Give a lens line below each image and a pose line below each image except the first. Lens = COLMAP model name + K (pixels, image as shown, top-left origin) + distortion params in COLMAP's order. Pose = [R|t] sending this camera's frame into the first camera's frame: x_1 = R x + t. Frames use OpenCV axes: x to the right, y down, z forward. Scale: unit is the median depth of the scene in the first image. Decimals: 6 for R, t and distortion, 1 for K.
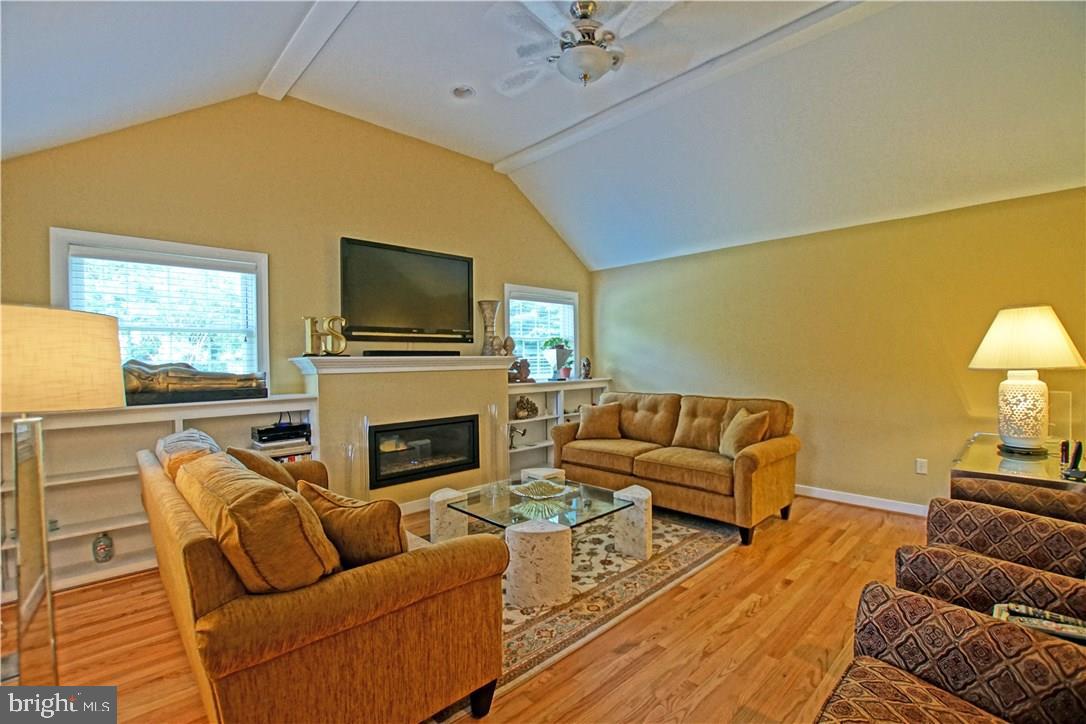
lens RADIAL K [[480.4, 0, 543.0], [0, 480.4, 362.0], [0, 0, 1]] dist [-0.028374, 0.000725]
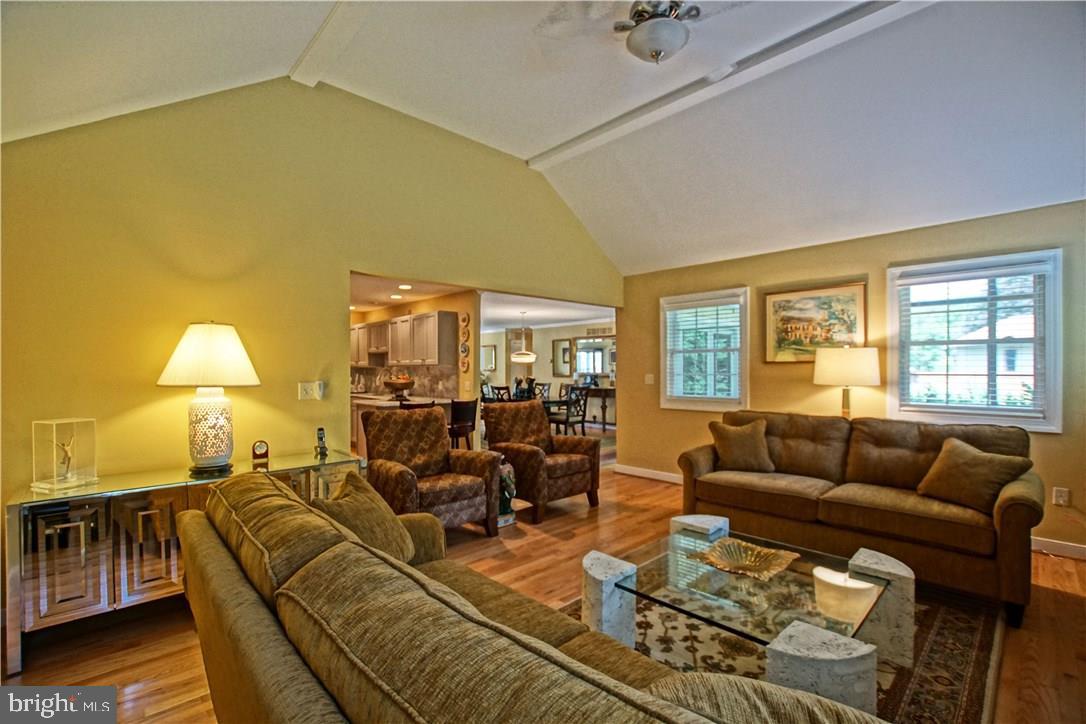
lens RADIAL K [[483.9, 0, 558.0], [0, 483.9, 367.0], [0, 0, 1]] dist [-0.000434, 0.000131]
pose [[-0.999702, 0.018064, -0.016448, 0.233751], [0.017984, 0.999826, 0.004989, -0.014562], [0.016536, 0.004691, -0.999852, 1.492794]]
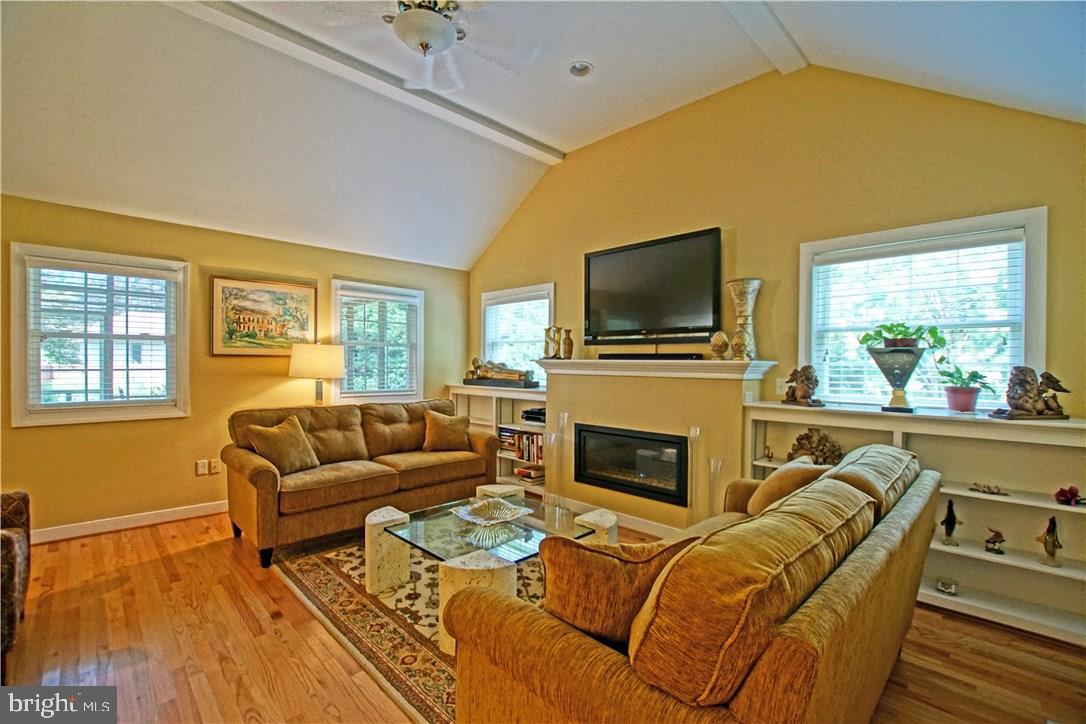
lens RADIAL K [[475.9, 0, 543.1], [0, 475.9, 368.0], [0, 0, 1]] dist [-0.027752, 0.000887]
pose [[0.015165, 0.023896, -0.999599, 0.760071], [-0.014355, 0.999617, 0.023679, -0.017787], [0.999782, 0.013990, 0.015502, 0.951044]]
